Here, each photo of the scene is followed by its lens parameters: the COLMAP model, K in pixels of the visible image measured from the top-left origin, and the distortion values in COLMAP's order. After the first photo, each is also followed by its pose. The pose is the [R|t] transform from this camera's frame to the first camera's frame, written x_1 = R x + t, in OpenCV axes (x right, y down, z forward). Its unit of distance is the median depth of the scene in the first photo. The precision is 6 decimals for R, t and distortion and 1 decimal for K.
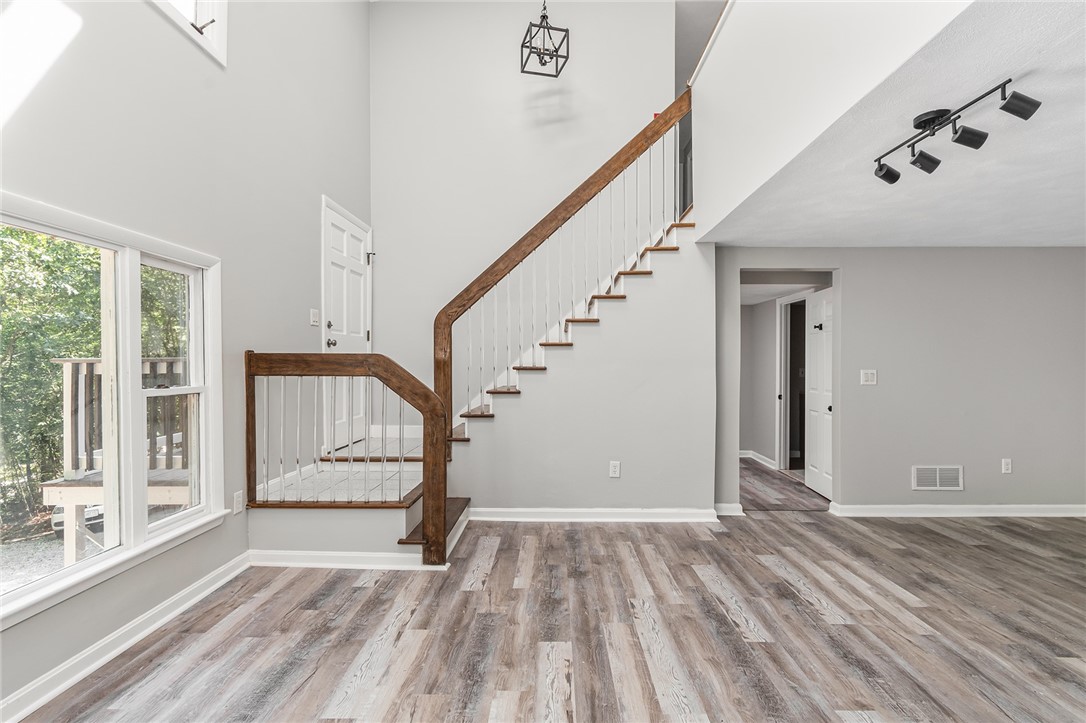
lens RADIAL K [[529.6, 0, 545.0], [0, 529.6, 362.7], [0, 0, 1]] dist [0.005365, -0.006169]
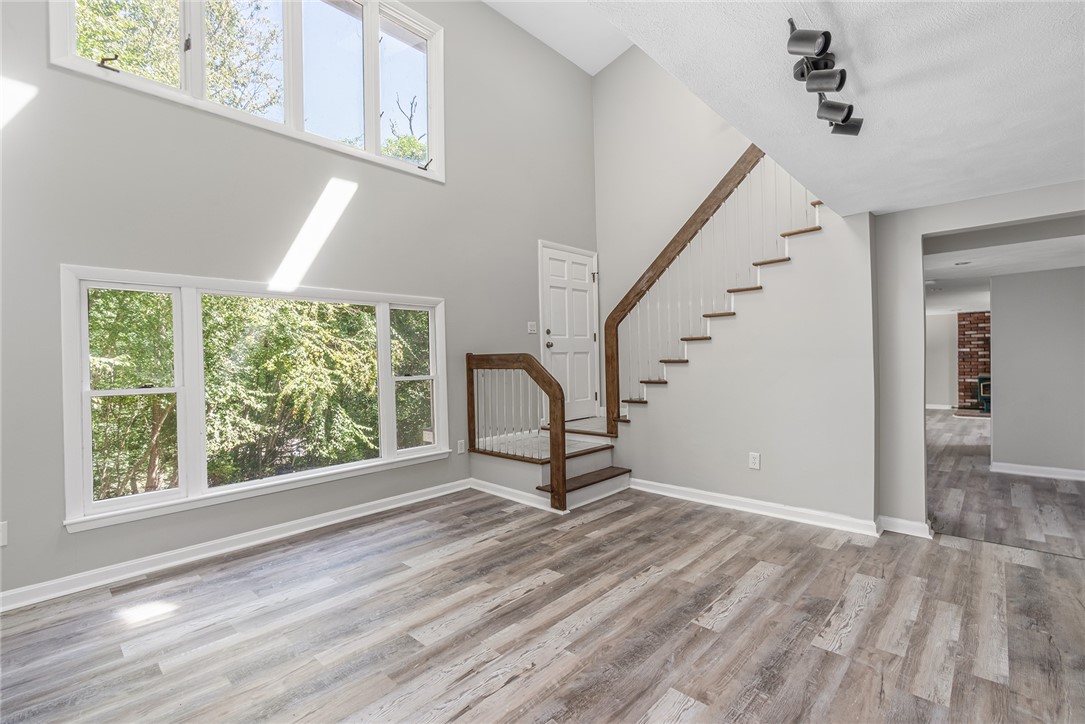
lens RADIAL K [[480.8, 0, 542.5], [0, 480.8, 362.0], [0, 0, 1]] dist [-0.001200, -0.000643]
pose [[0.738685, -0.012814, -0.673929, 0.588198], [0.021353, 0.999762, 0.004396, 0.002099], [0.673712, -0.017638, 0.738783, 0.081030]]
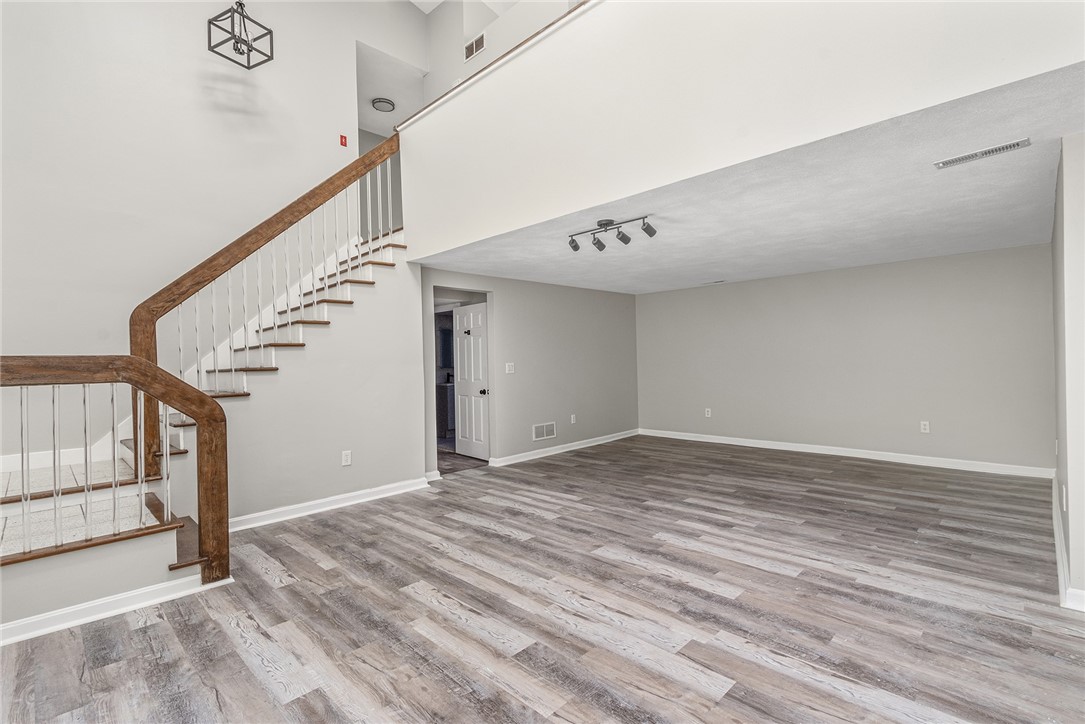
lens RADIAL K [[505.1, 0, 542.5], [0, 505.1, 362.0], [0, 0, 1]] dist [0.003089, 0.000066]
pose [[0.691668, -0.022032, 0.721879, -0.446267], [0.024094, 0.999682, 0.007425, 0.003673], [-0.721813, 0.012258, 0.691979, -0.033918]]
